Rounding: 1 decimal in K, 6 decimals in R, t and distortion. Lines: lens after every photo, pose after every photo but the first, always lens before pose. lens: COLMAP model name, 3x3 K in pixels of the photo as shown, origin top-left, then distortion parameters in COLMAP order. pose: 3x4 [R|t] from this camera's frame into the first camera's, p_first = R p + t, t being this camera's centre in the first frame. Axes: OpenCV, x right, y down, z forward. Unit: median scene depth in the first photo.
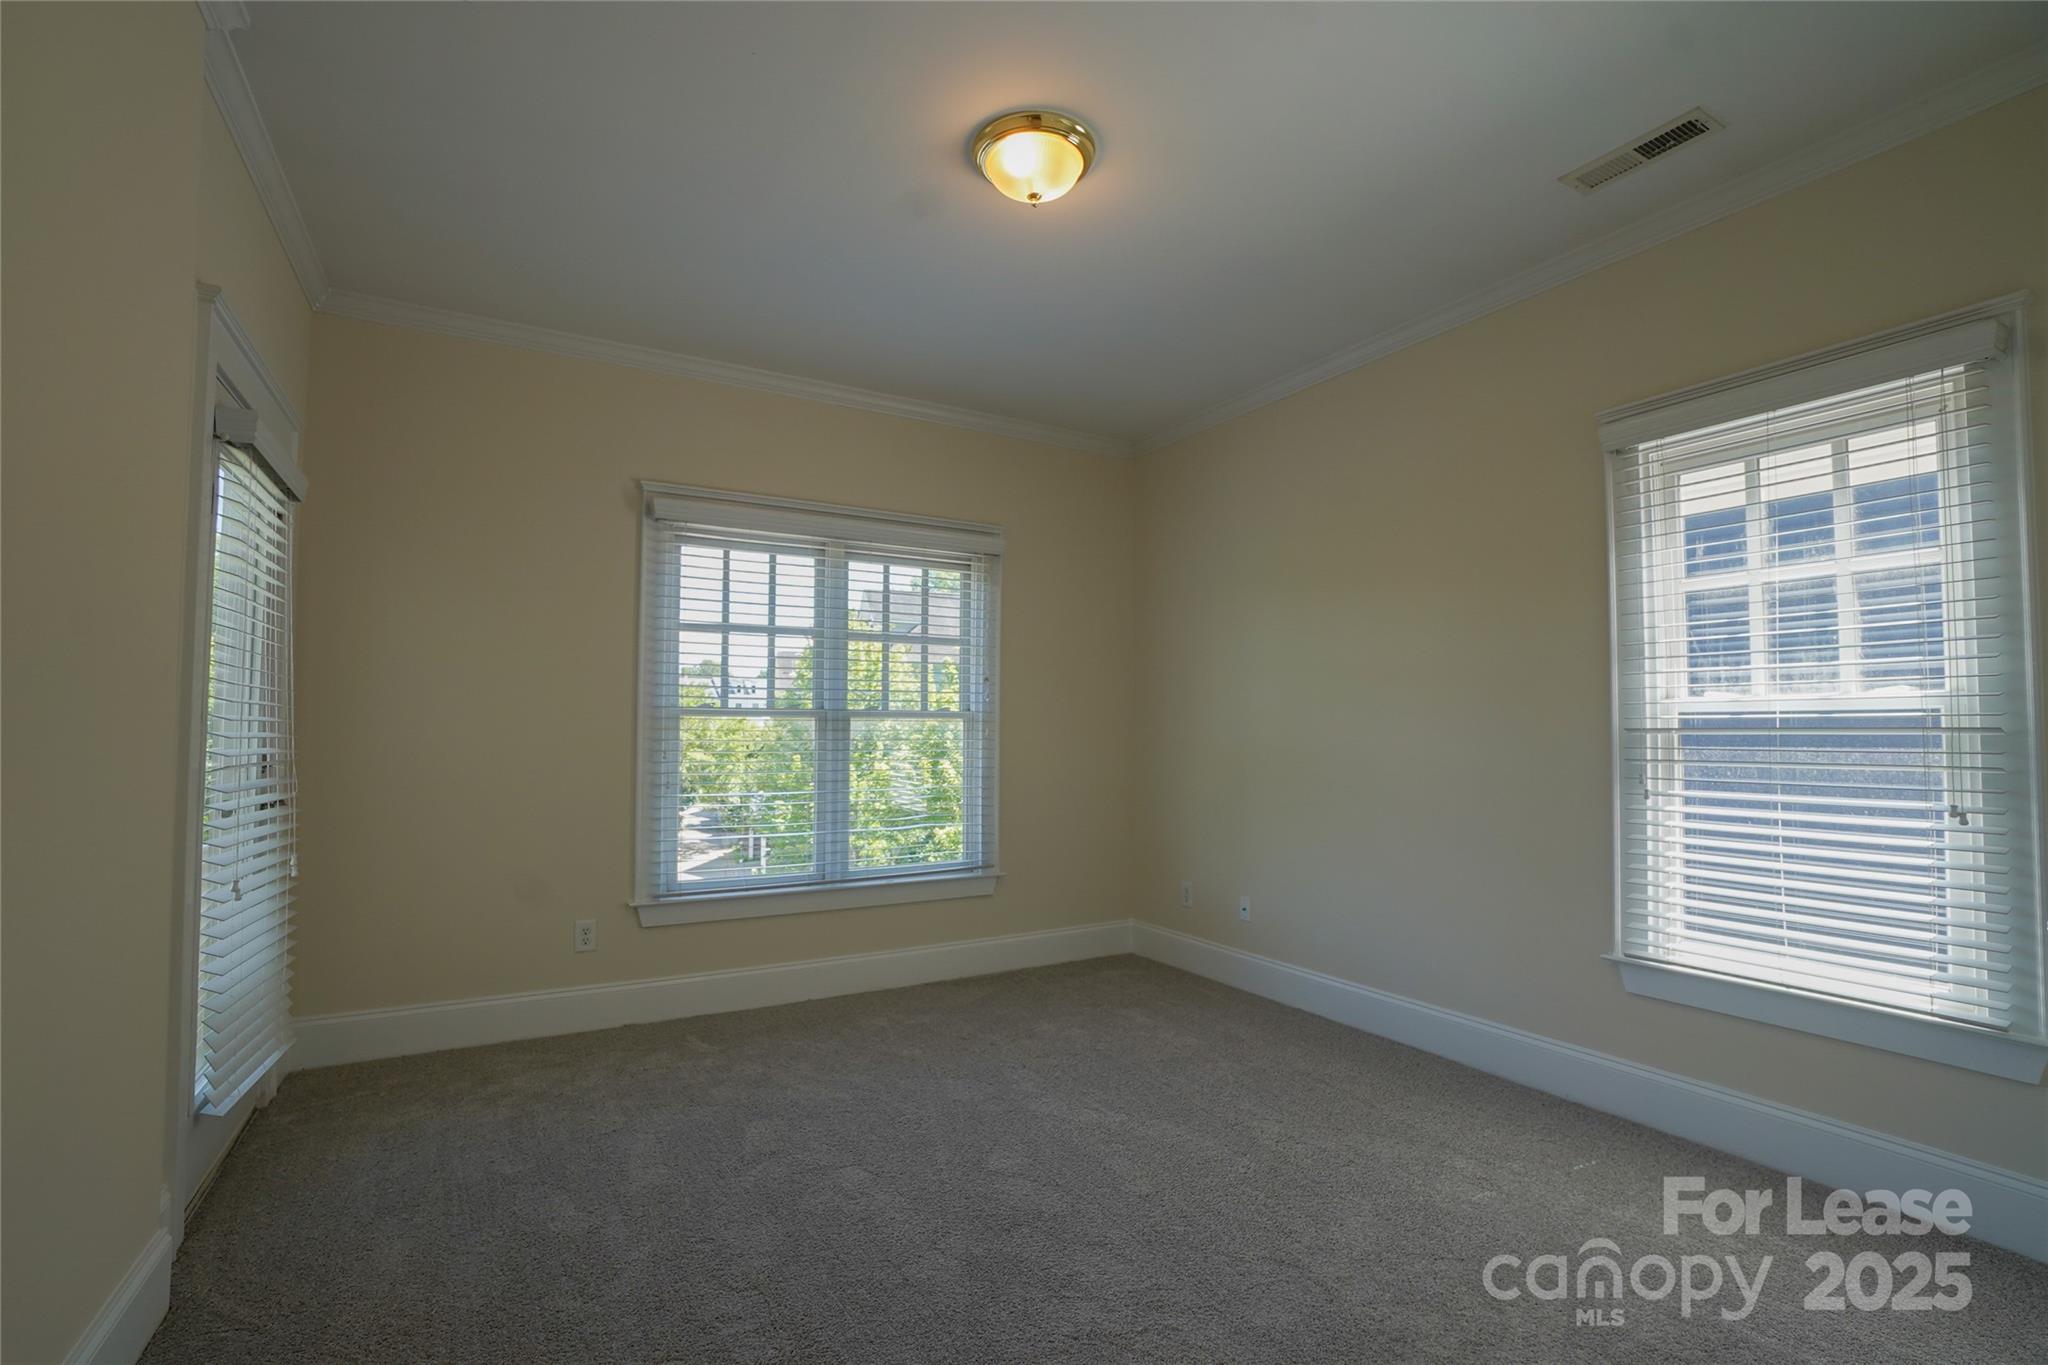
lens RADIAL K [[899.6, 0, 1016.1], [0, 899.6, 695.0], [0, 0, 1]] dist [-0.059693, 0.018387]
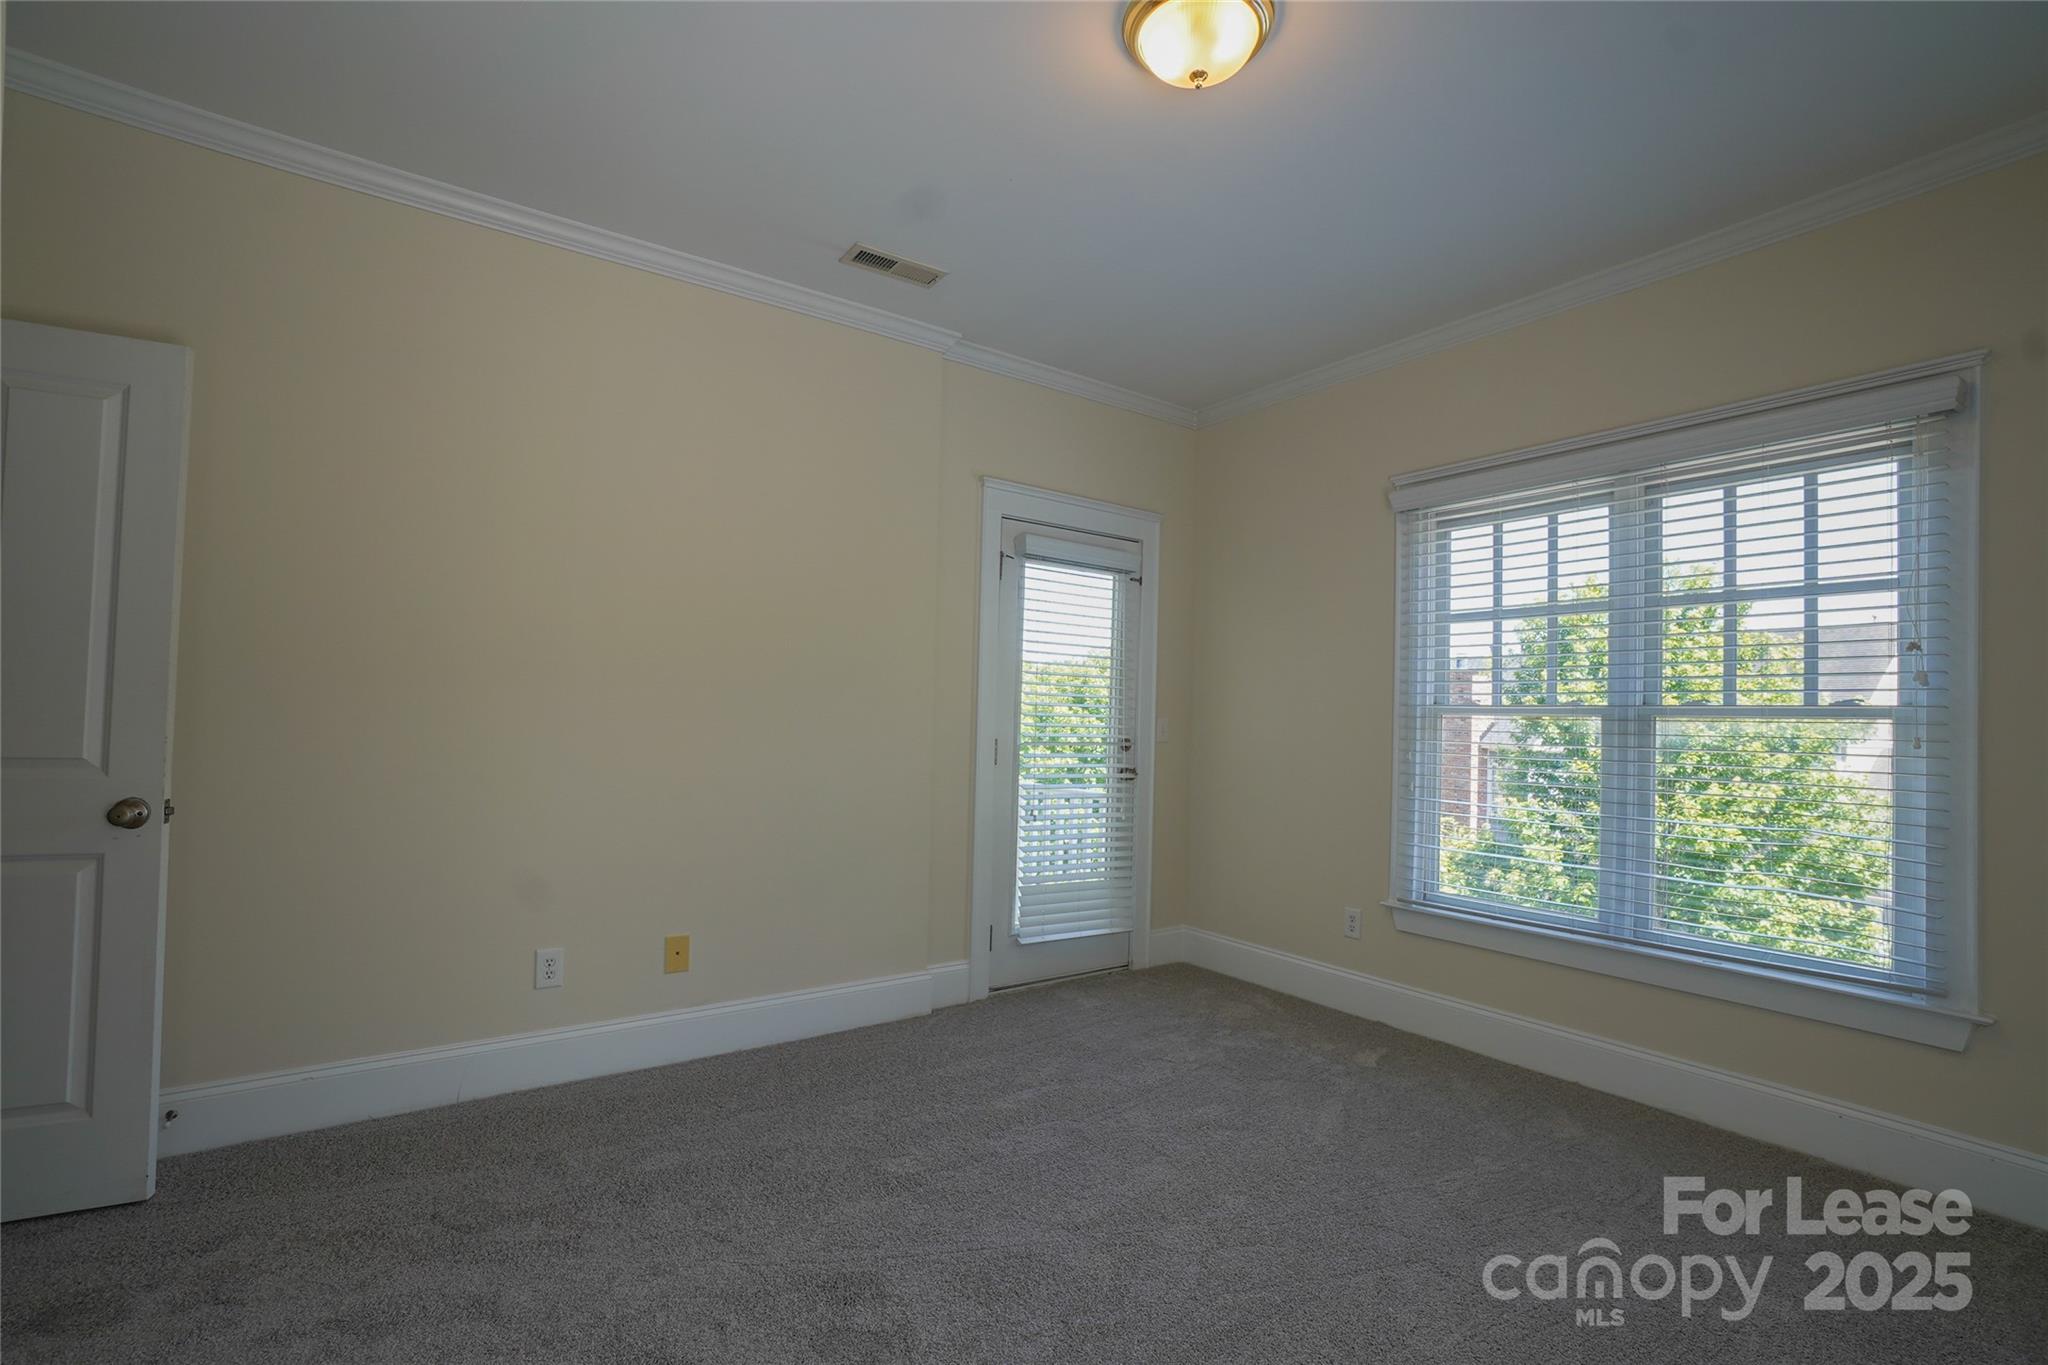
lens RADIAL K [[899.6, 0, 1016.1], [0, 899.6, 695.0], [0, 0, 1]] dist [-0.059693, 0.018387]
pose [[0.101638, -0.026432, -0.994470, 0.462564], [0.013994, 0.999586, -0.025138, 0.018649], [0.994723, -0.011362, 0.101965, 0.432055]]
